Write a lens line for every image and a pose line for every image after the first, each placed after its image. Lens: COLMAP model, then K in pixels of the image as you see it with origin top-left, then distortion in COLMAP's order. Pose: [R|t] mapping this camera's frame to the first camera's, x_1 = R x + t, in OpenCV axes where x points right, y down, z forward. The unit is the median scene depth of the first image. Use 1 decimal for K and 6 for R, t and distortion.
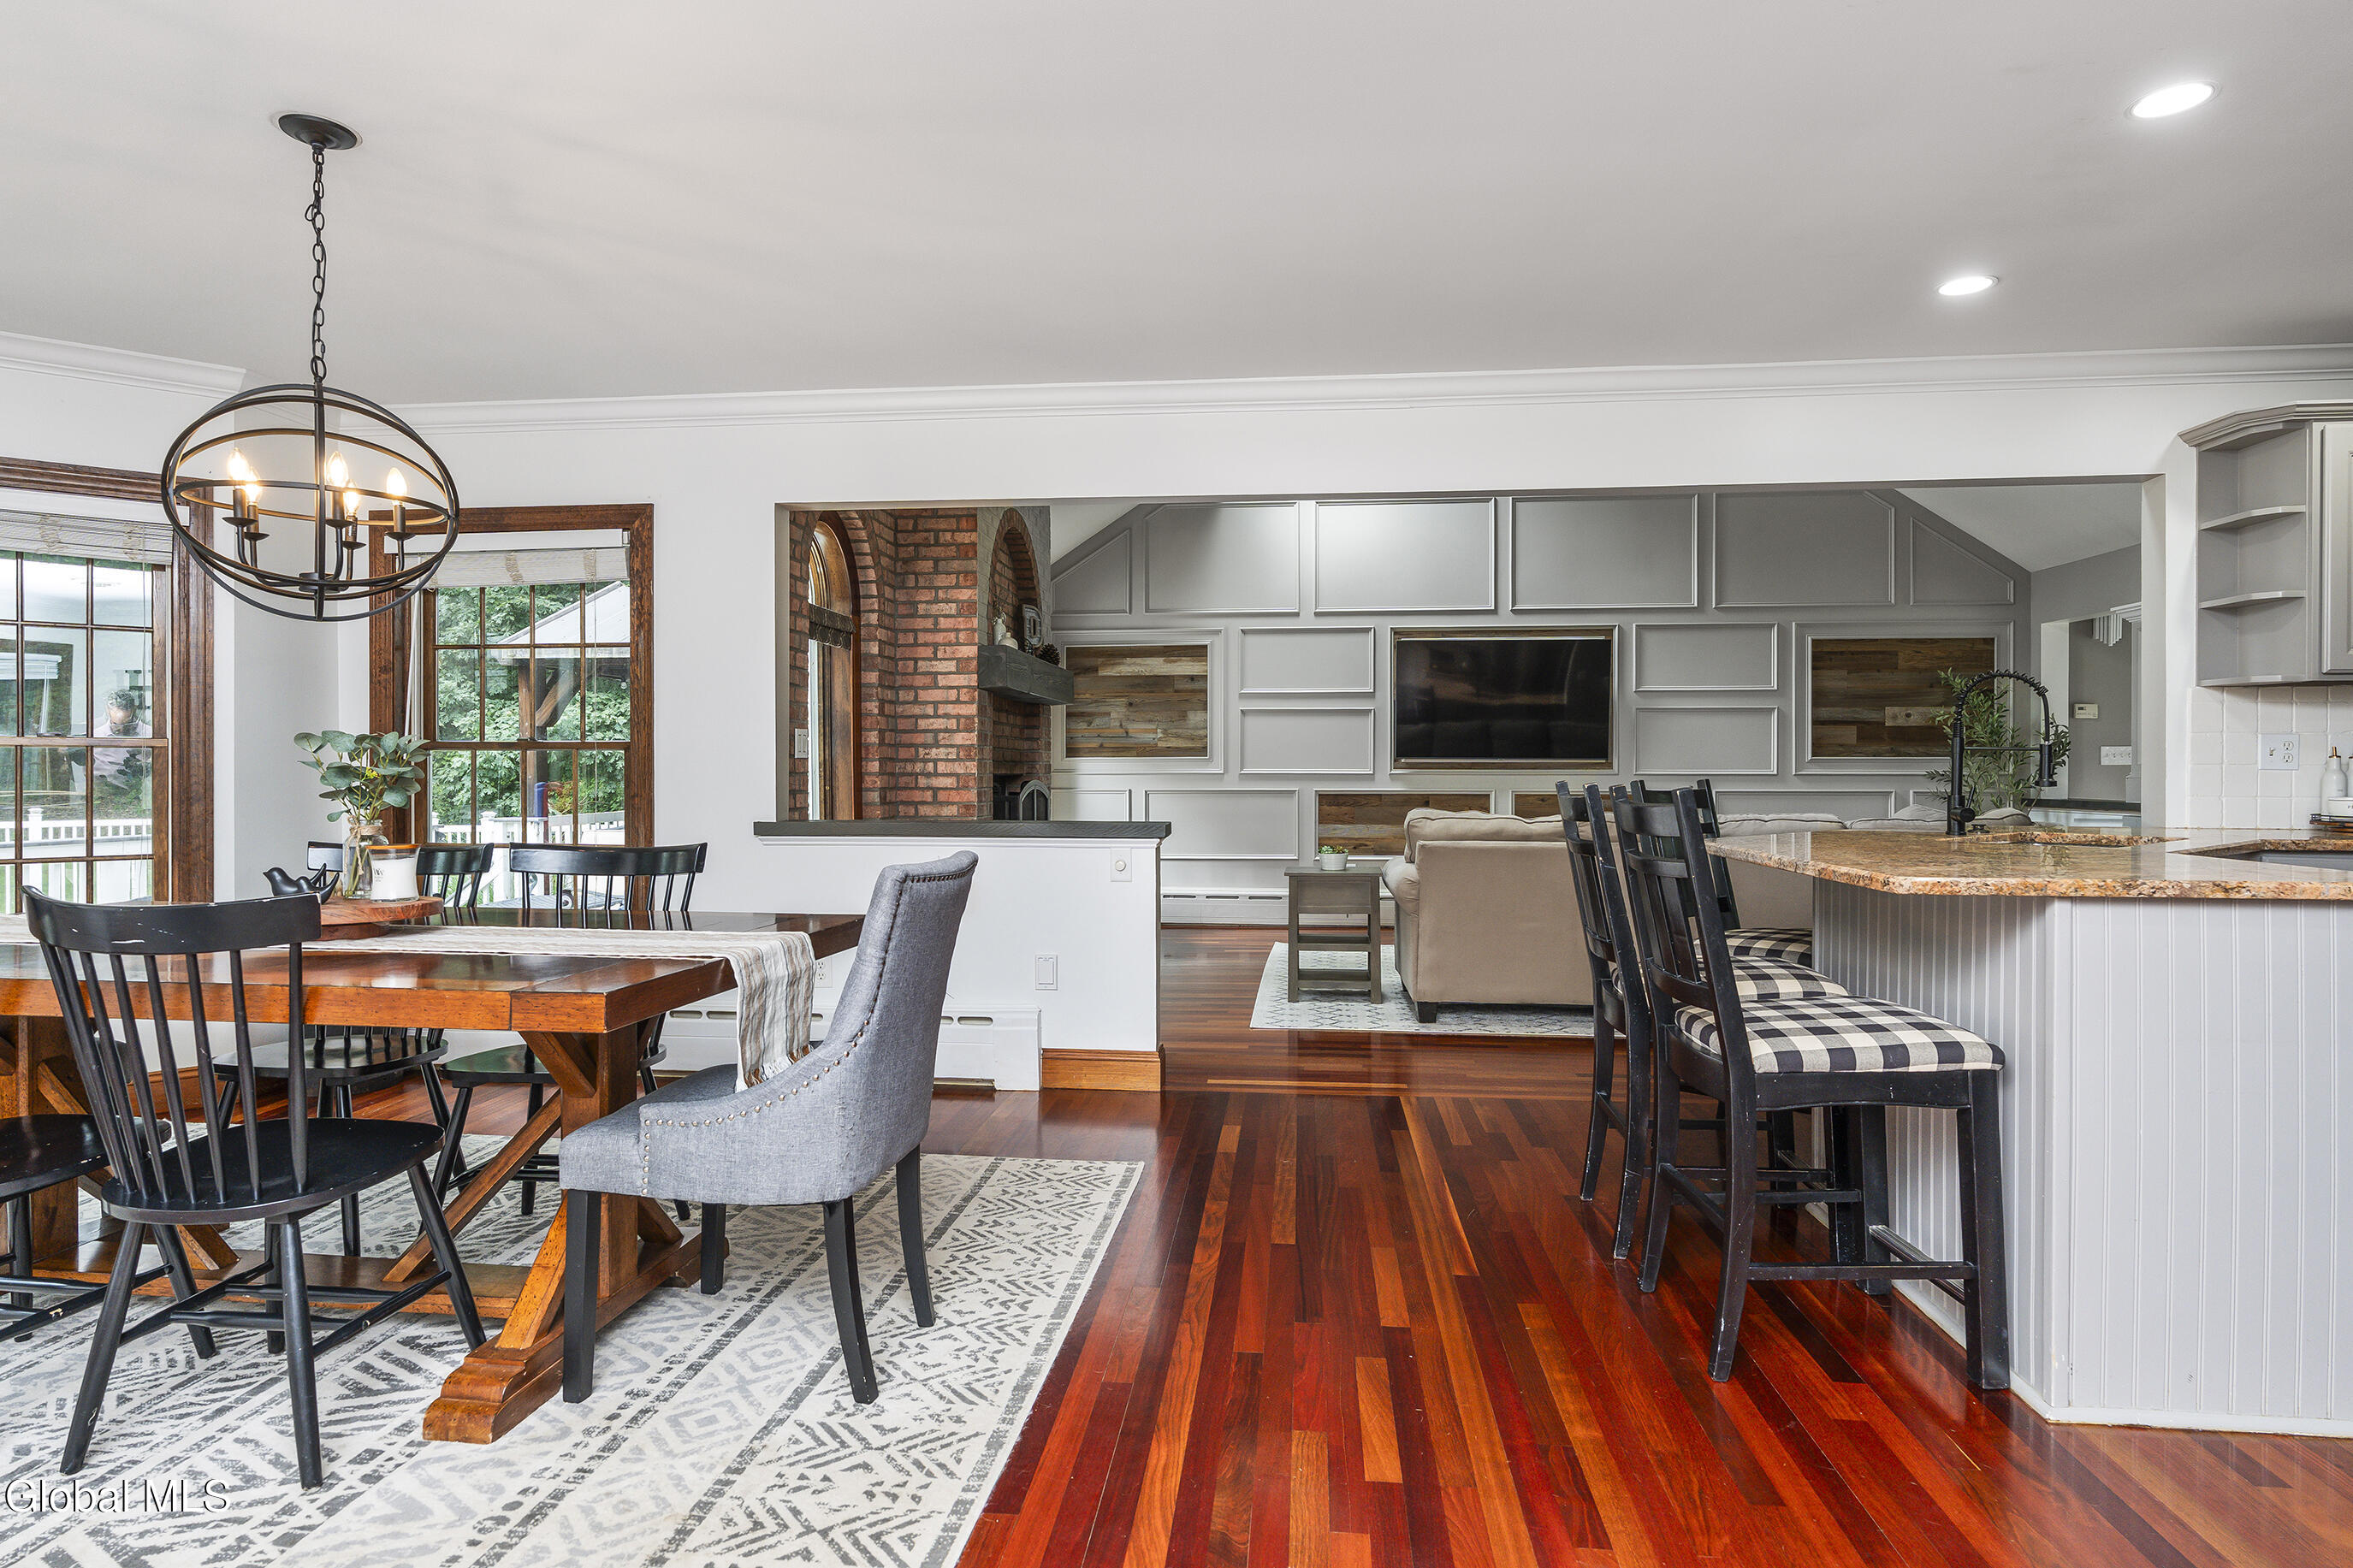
lens RADIAL K [[1266.6, 0, 1176.5], [0, 1266.6, 784.0], [0, 0, 1]] dist [0.000932, 0.000667]
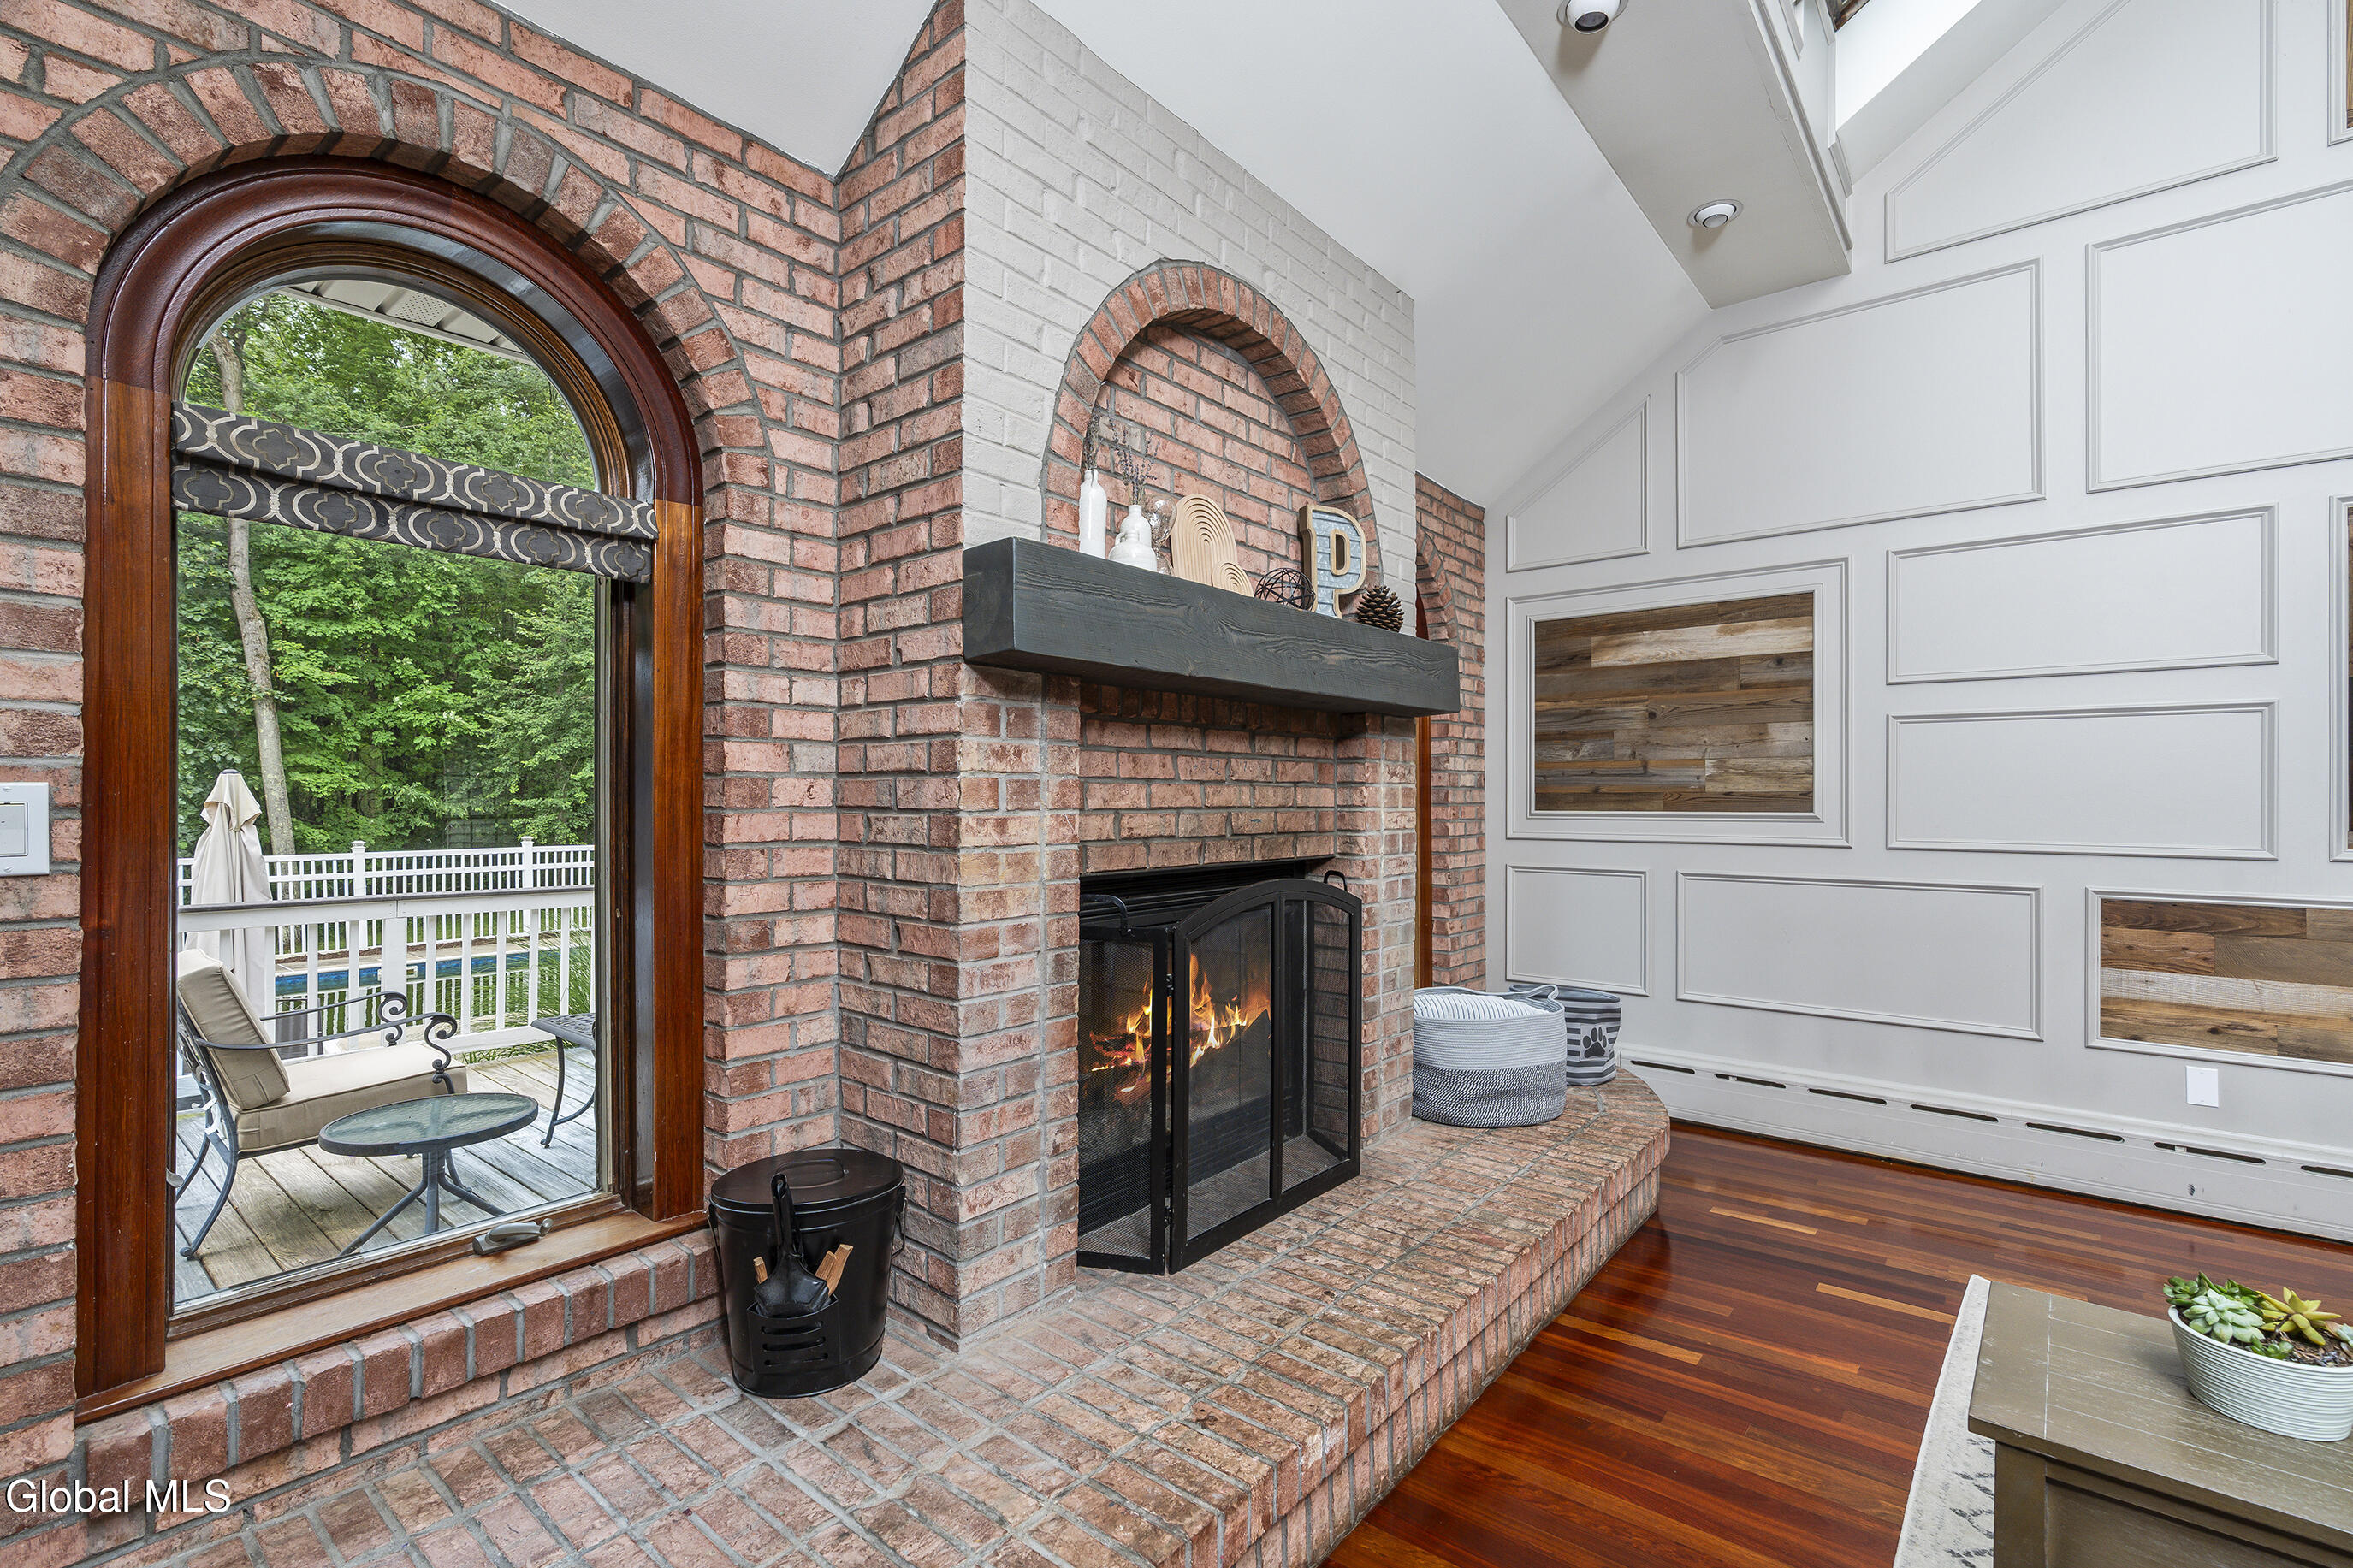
lens RADIAL K [[1062.2, 0, 1168.8], [0, 1062.2, 791.8], [0, 0, 1]] dist [-0.007119, 0.000102]
pose [[0.828204, 0.000336, -0.560426, 0.052754], [-0.009656, 0.999860, -0.013671, -0.023401], [0.560343, 0.016734, 0.828091, 0.551072]]
